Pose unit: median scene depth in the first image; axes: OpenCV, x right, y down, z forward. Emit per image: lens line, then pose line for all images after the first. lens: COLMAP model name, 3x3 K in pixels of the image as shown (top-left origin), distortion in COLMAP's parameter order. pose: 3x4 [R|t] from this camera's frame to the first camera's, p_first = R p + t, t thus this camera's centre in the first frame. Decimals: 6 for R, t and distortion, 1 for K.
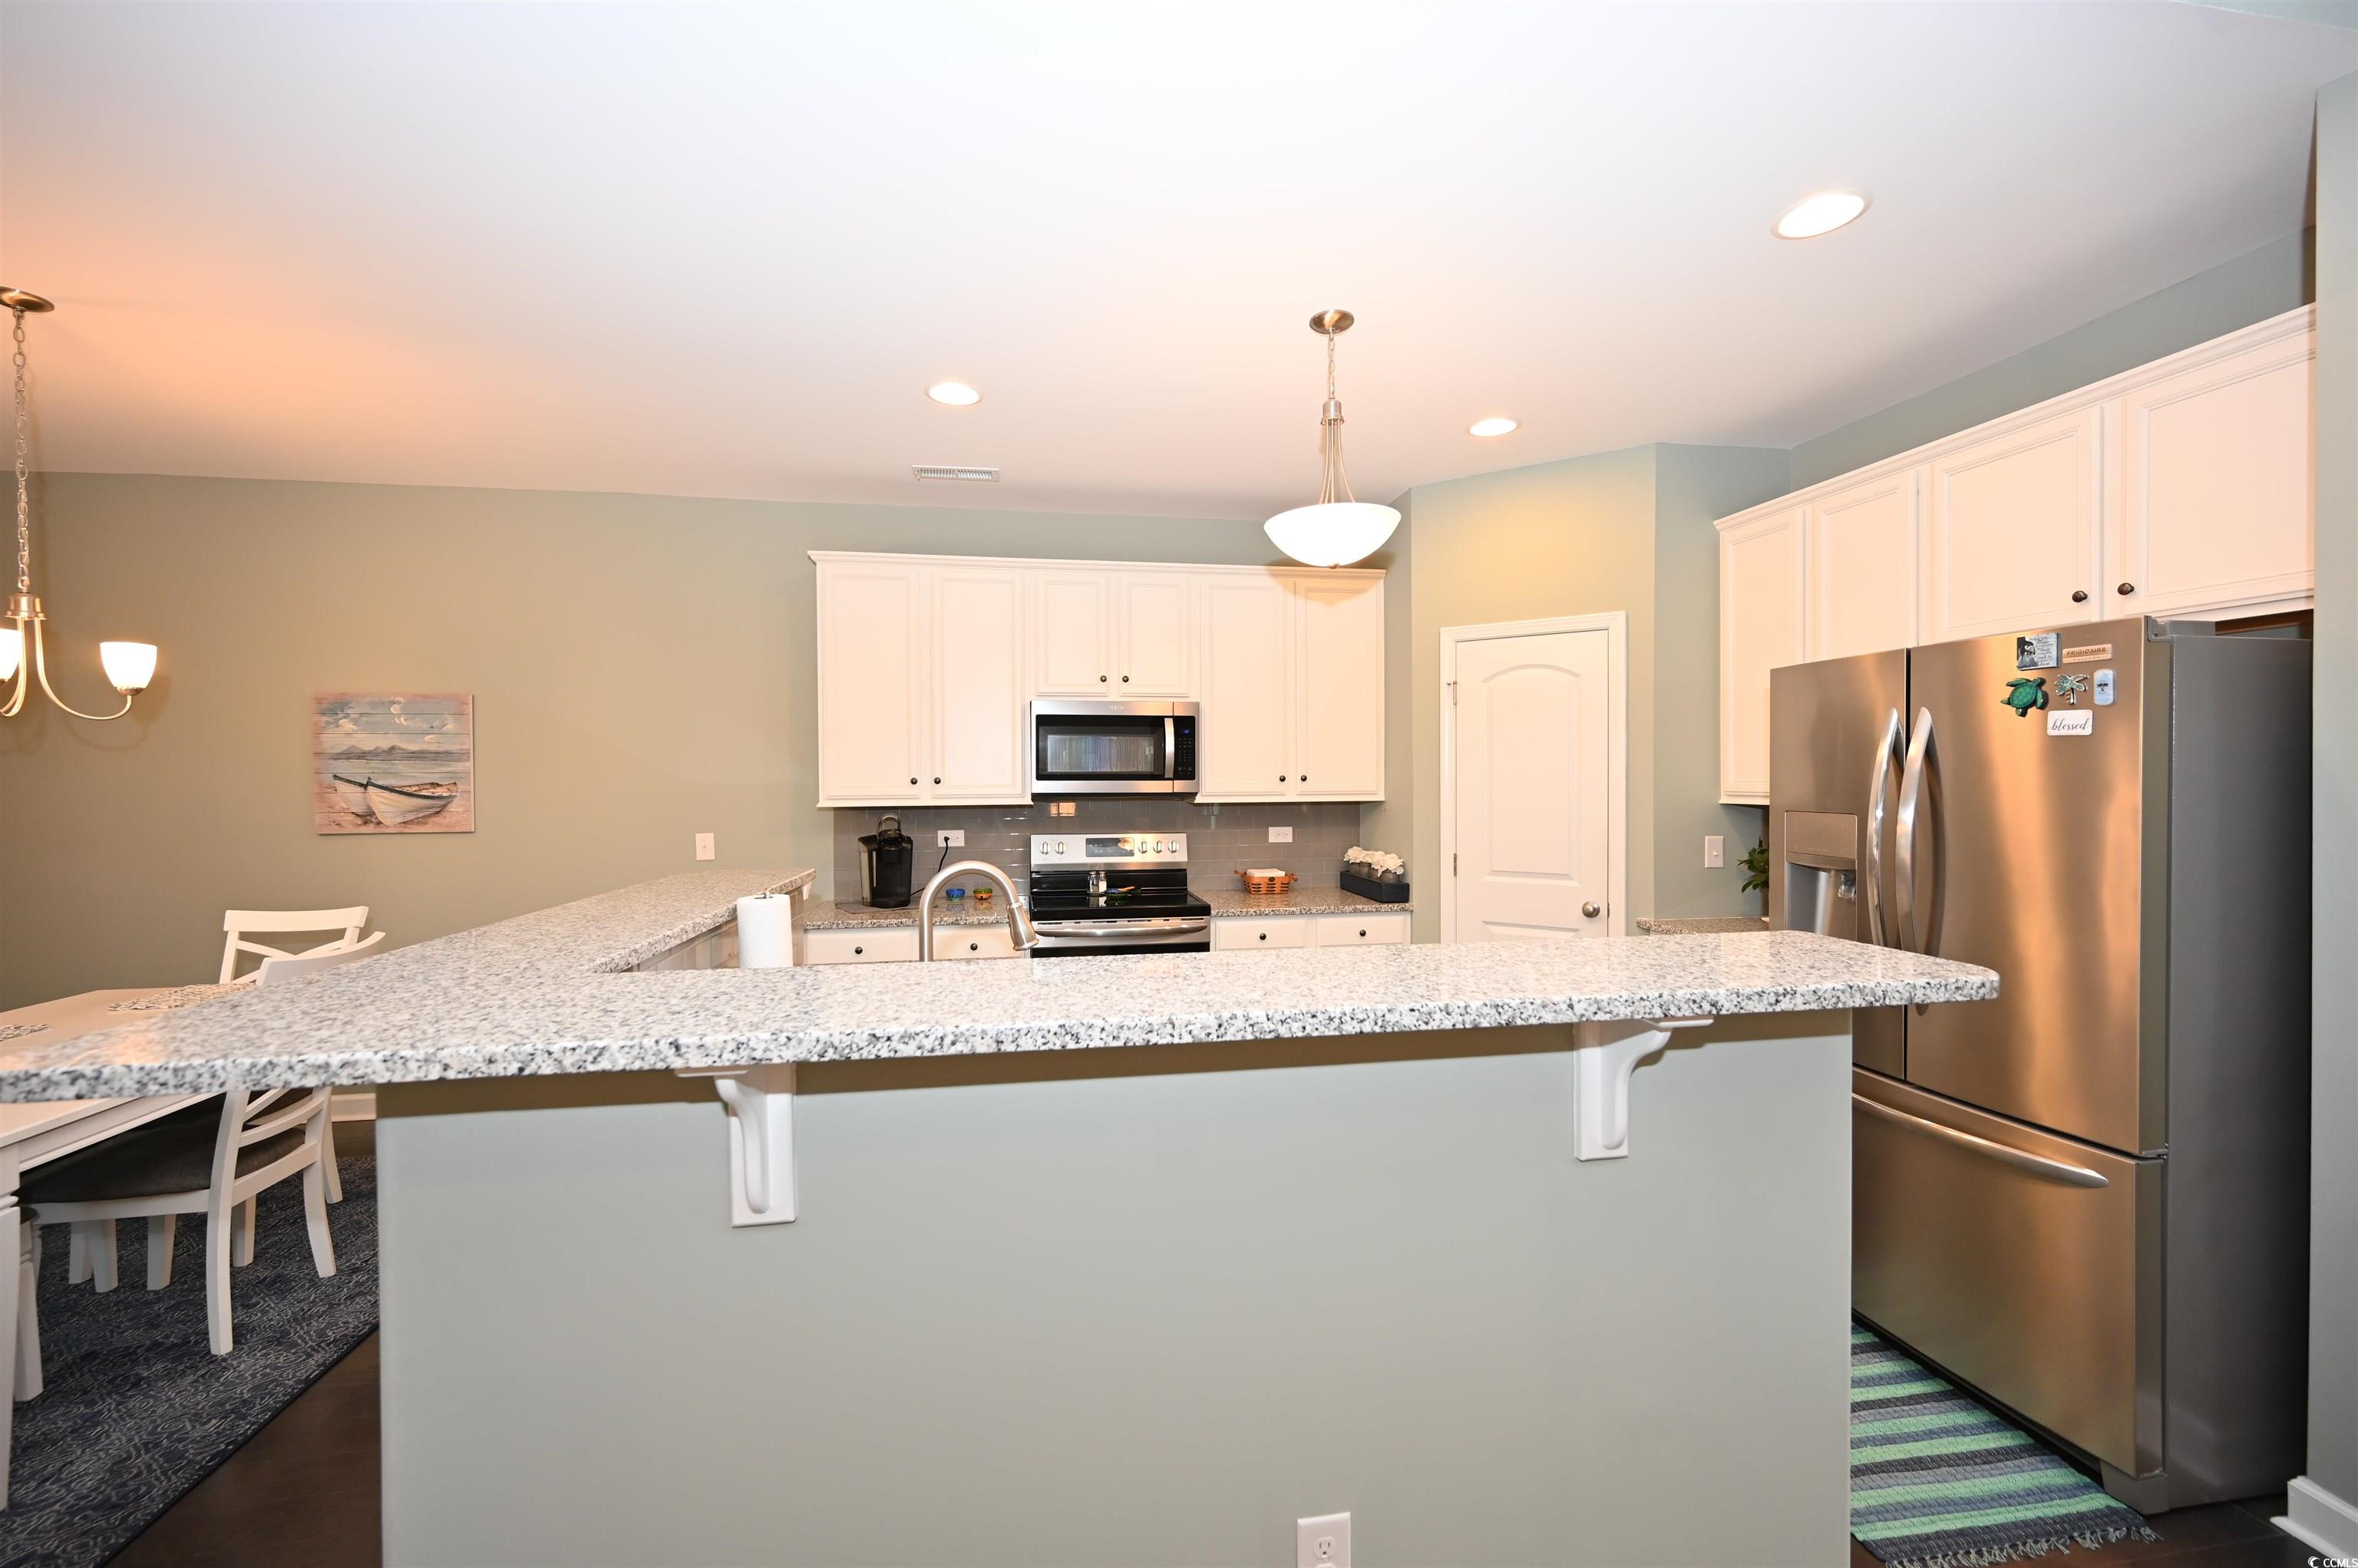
lens RADIAL K [[929.9, 0, 1176.0], [0, 929.9, 787.8], [0, 0, 1]] dist [0.002716, -0.000488]
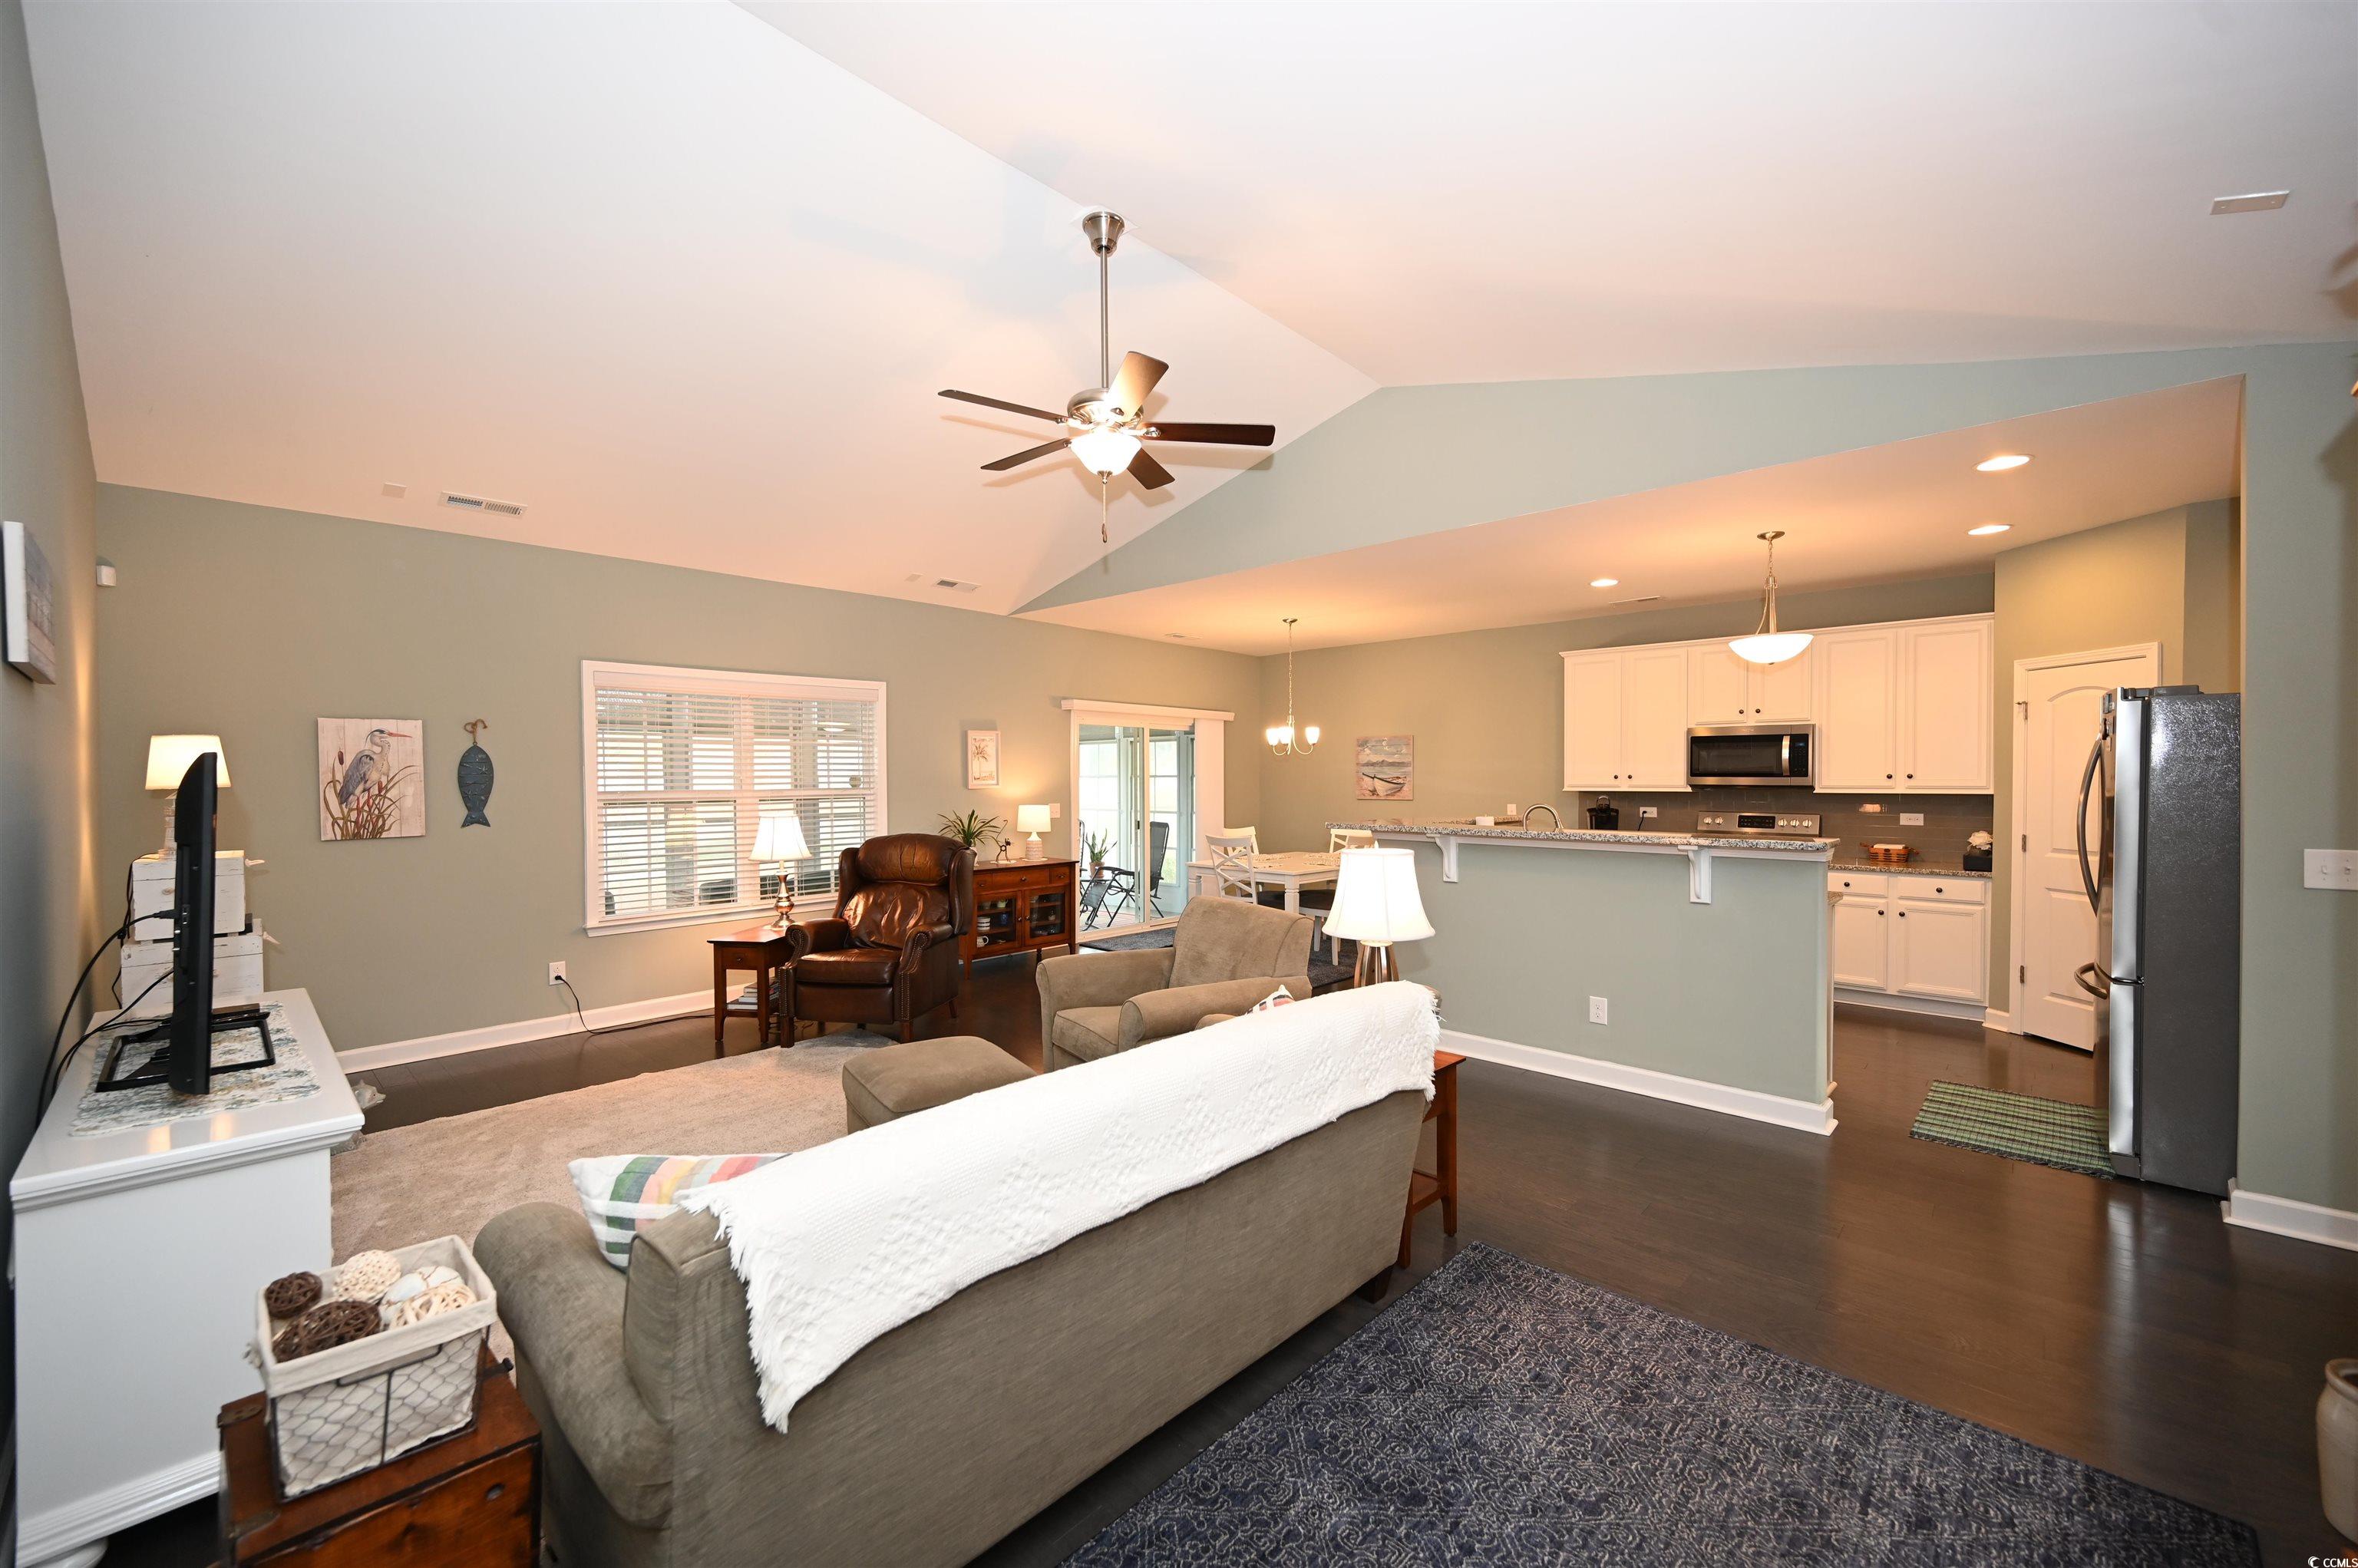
lens RADIAL K [[929.9, 0, 1177.3], [0, 929.9, 788.8], [0, 0, 1]] dist [0.002716, -0.000488]
pose [[0.607140, 0.015028, -0.794453, 0.611069], [-0.010957, 0.999884, 0.010540, 0.005674], [0.794519, 0.002305, 0.607235, -0.720902]]
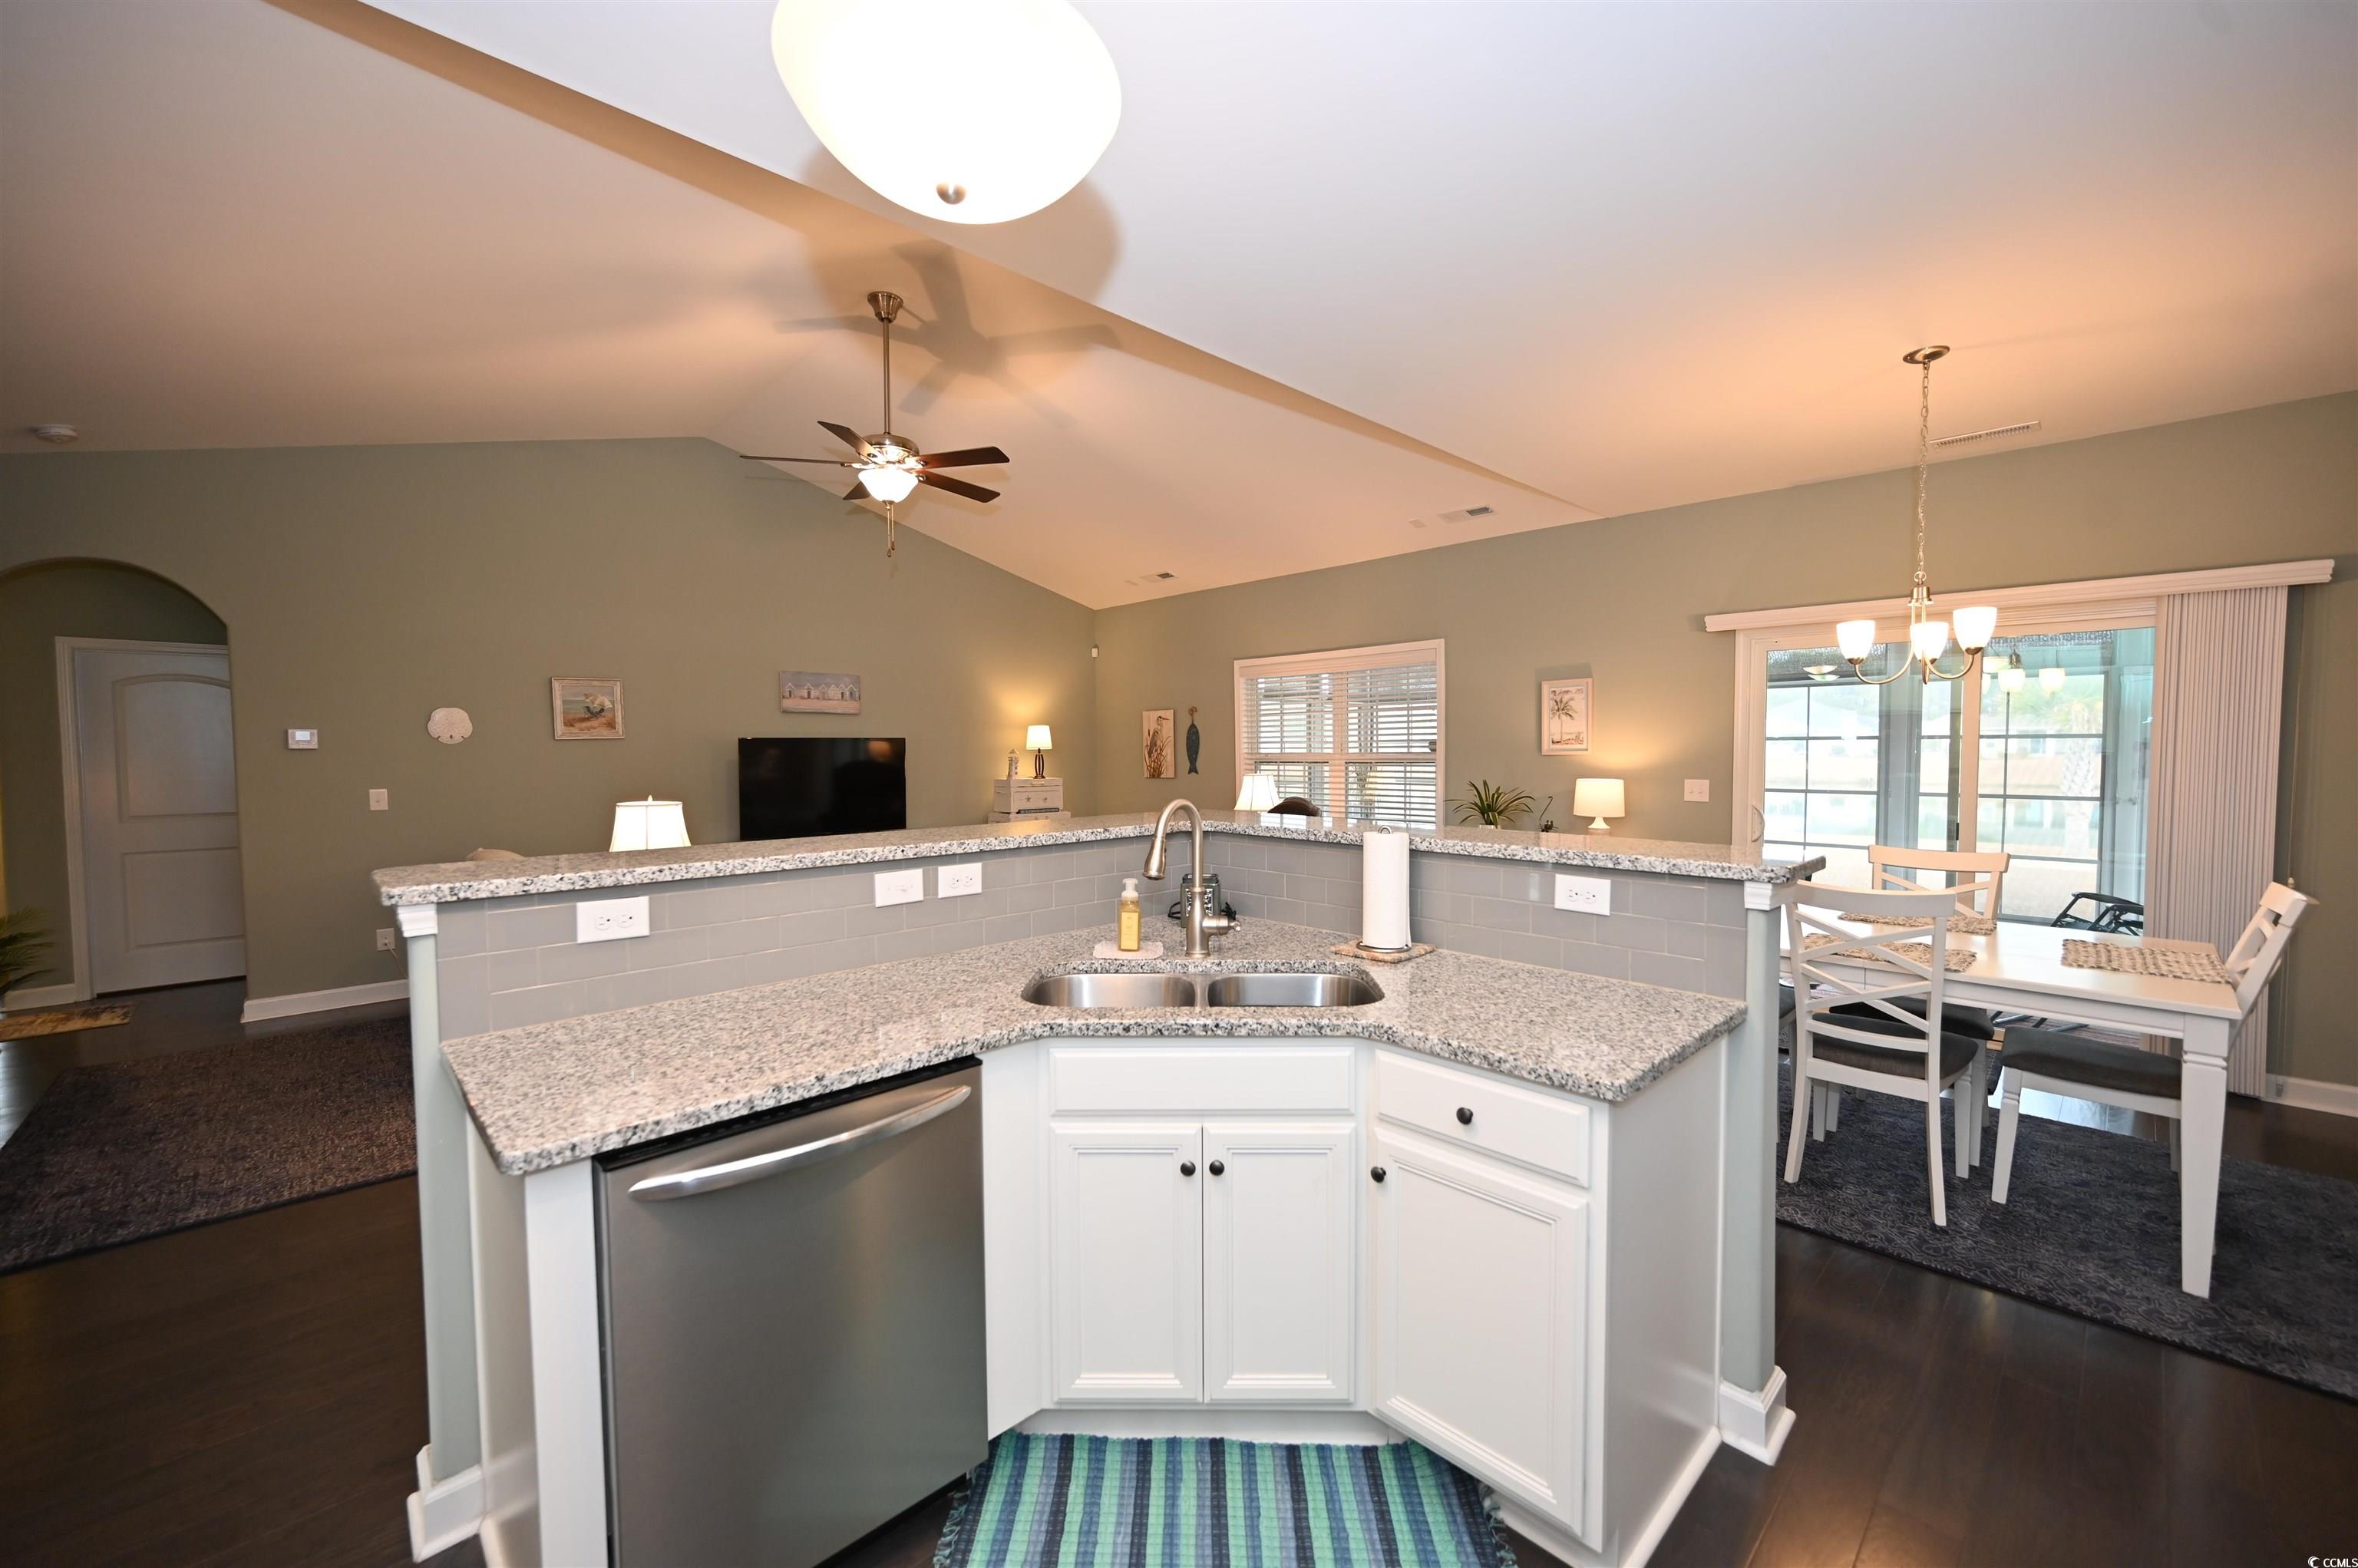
lens RADIAL K [[929.9, 0, 1175.7], [0, 929.9, 785.4], [0, 0, 1]] dist [0.002716, -0.000488]
pose [[-0.823615, 0.033133, -0.566181, 0.213673], [0.003283, 0.998554, 0.053659, -0.002815], [0.567140, 0.042336, -0.822533, 0.906672]]
